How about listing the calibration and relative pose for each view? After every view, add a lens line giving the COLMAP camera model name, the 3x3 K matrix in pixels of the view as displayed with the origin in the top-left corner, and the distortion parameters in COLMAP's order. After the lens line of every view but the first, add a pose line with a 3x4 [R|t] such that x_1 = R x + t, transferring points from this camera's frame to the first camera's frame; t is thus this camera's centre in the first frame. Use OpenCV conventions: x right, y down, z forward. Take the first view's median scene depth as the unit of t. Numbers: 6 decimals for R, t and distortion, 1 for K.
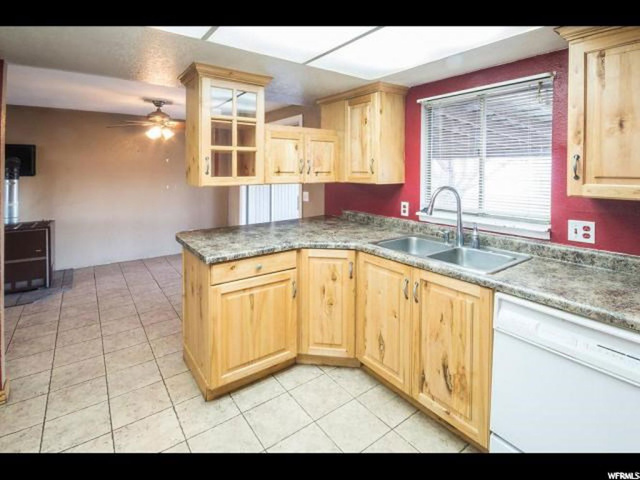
lens RADIAL K [[313.9, 0, 319.4], [0, 313.9, 223.5], [0, 0, 1]] dist [-0.000964, -0.000182]
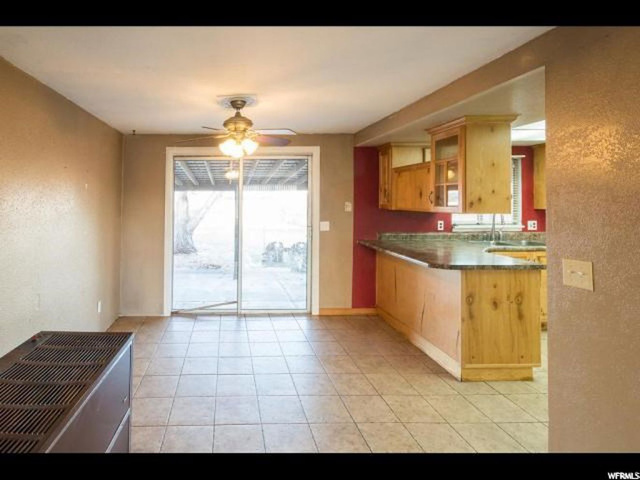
lens RADIAL K [[297.0, 0, 320.0], [0, 297.0, 240.0], [0, 0, 1]] dist [0.000823, -0.000242]
pose [[0.582003, -0.114057, 0.805148, -1.202028], [0.143659, 0.988963, 0.036252, -0.111908], [-0.800396, 0.094568, 0.591965, 0.628112]]
